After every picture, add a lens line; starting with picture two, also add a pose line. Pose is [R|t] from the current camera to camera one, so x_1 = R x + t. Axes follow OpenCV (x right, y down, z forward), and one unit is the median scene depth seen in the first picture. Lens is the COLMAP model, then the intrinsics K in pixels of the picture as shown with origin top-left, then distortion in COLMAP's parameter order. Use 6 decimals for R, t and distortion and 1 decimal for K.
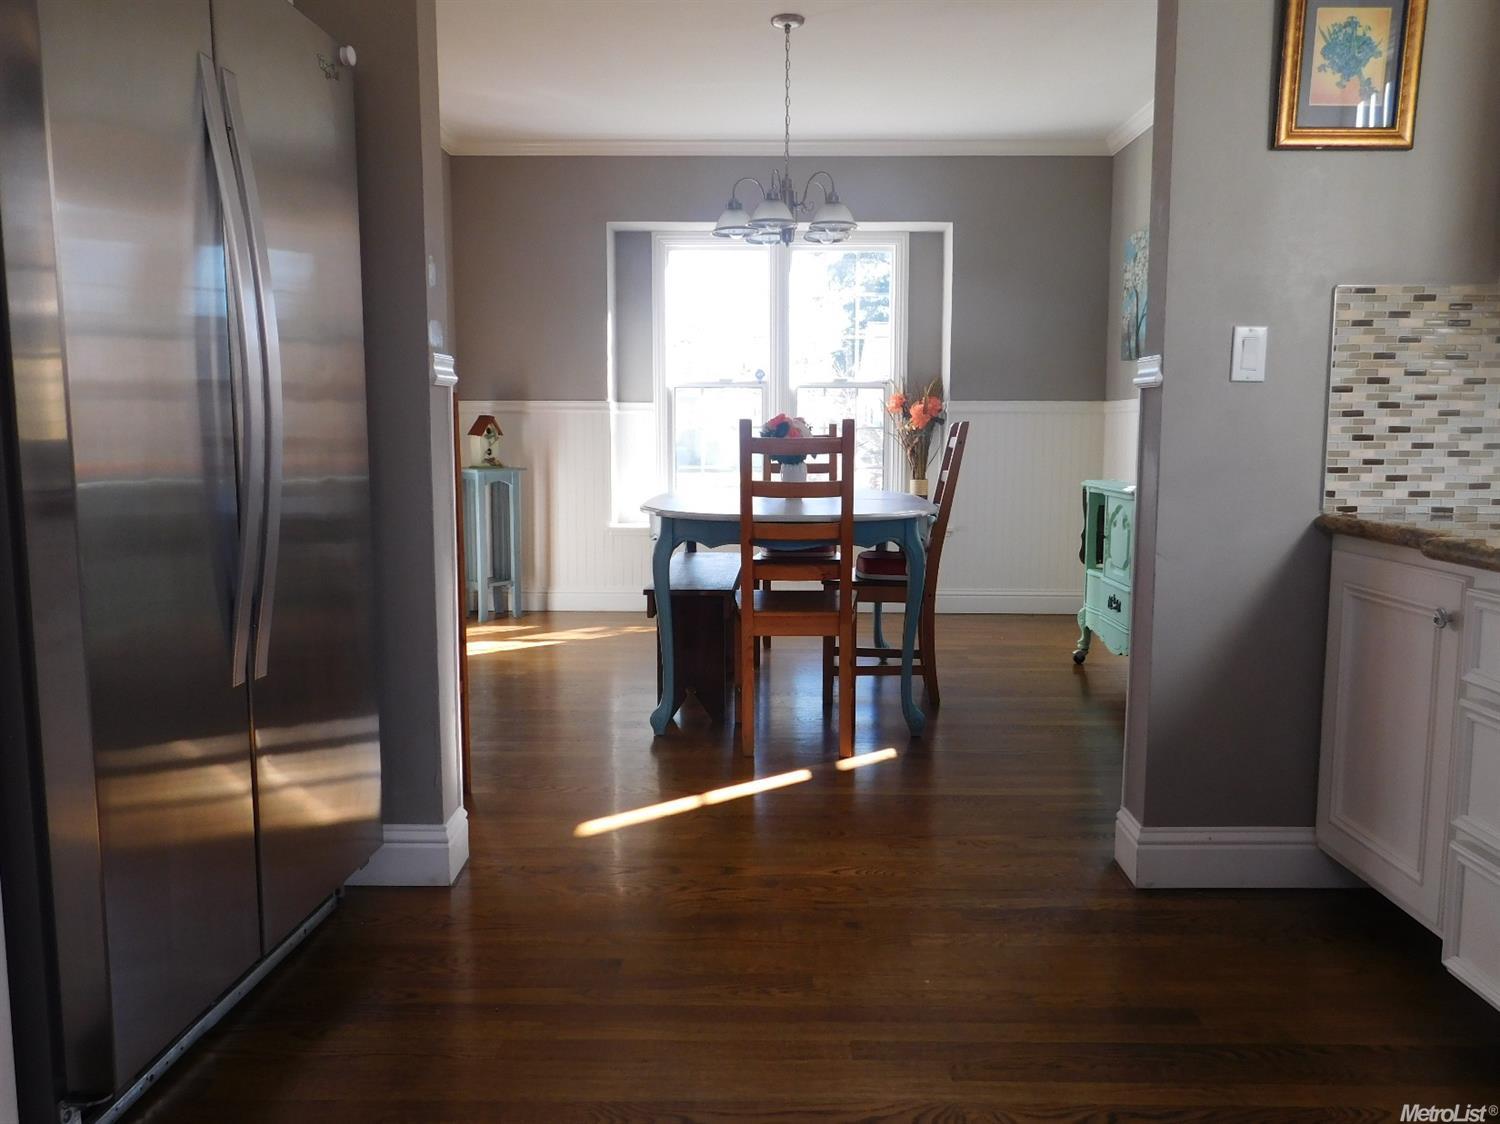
lens RADIAL K [[1113.2, 0, 750.0], [0, 1113.2, 562.0], [0, 0, 1]] dist [-0.001577, 0.006813]
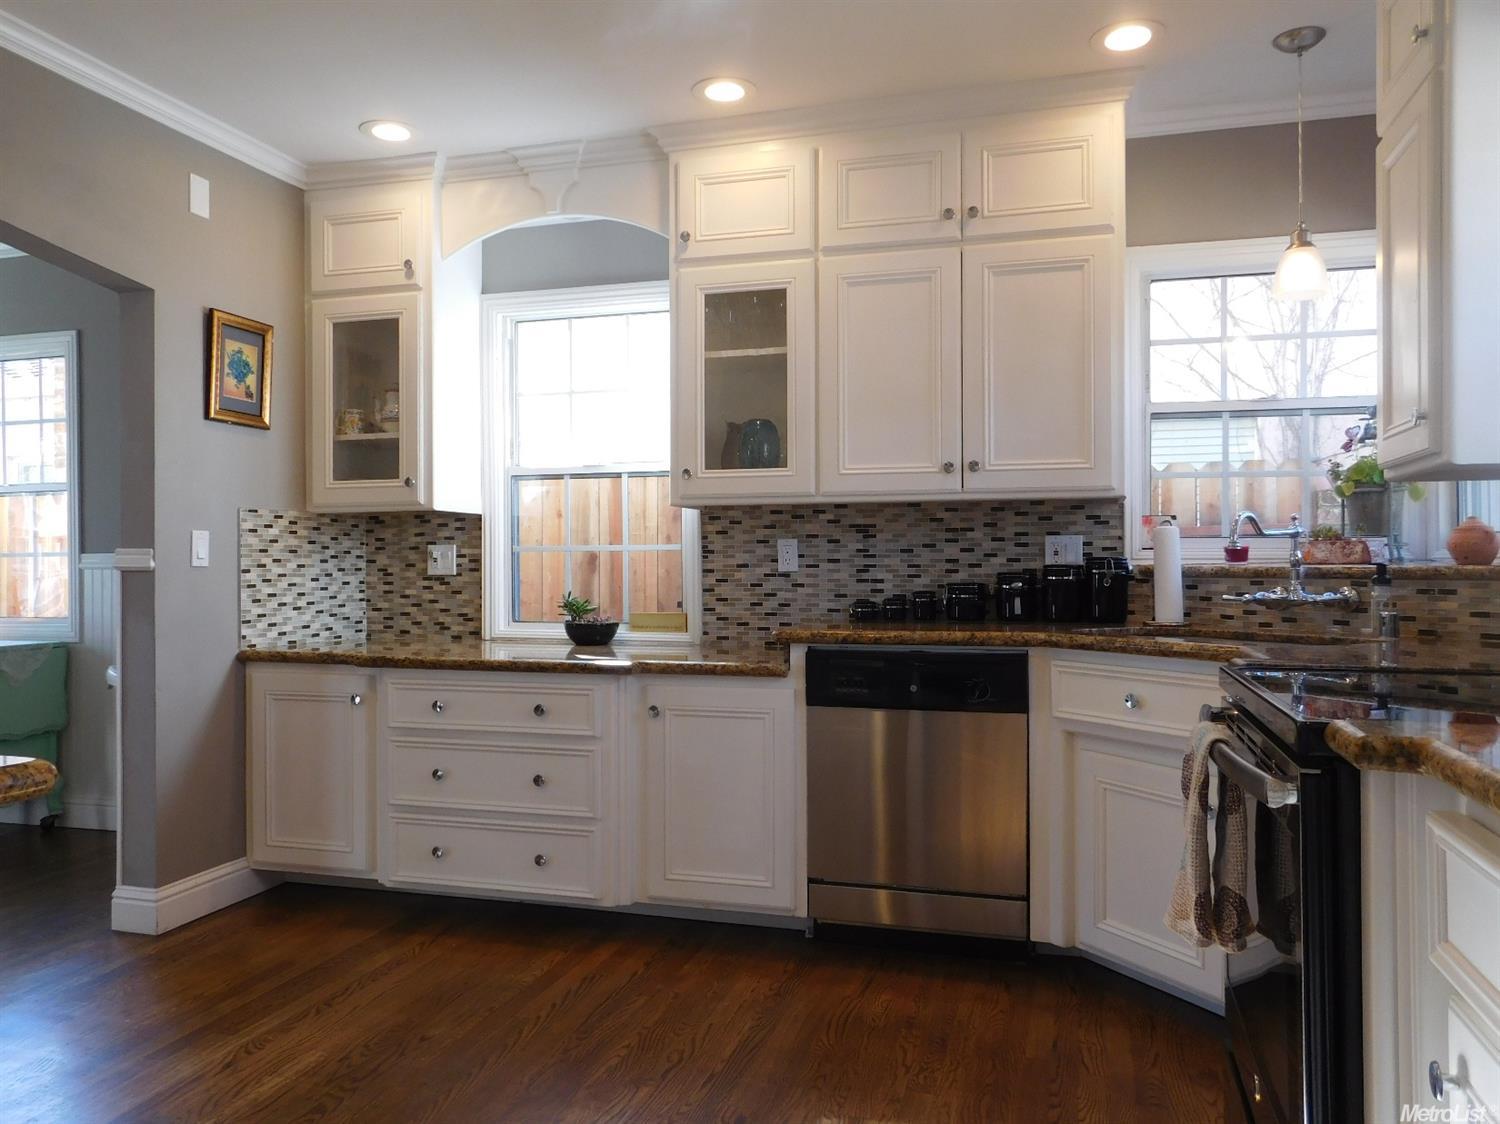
lens RADIAL K [[1113.2, 0, 750.0], [0, 1113.2, 562.0], [0, 0, 1]] dist [-0.001577, 0.006813]
pose [[0.274281, -0.002176, 0.961647, -0.799710], [0.116283, 0.992735, -0.030919, -0.035105], [-0.954593, 0.120304, 0.272542, -0.123754]]
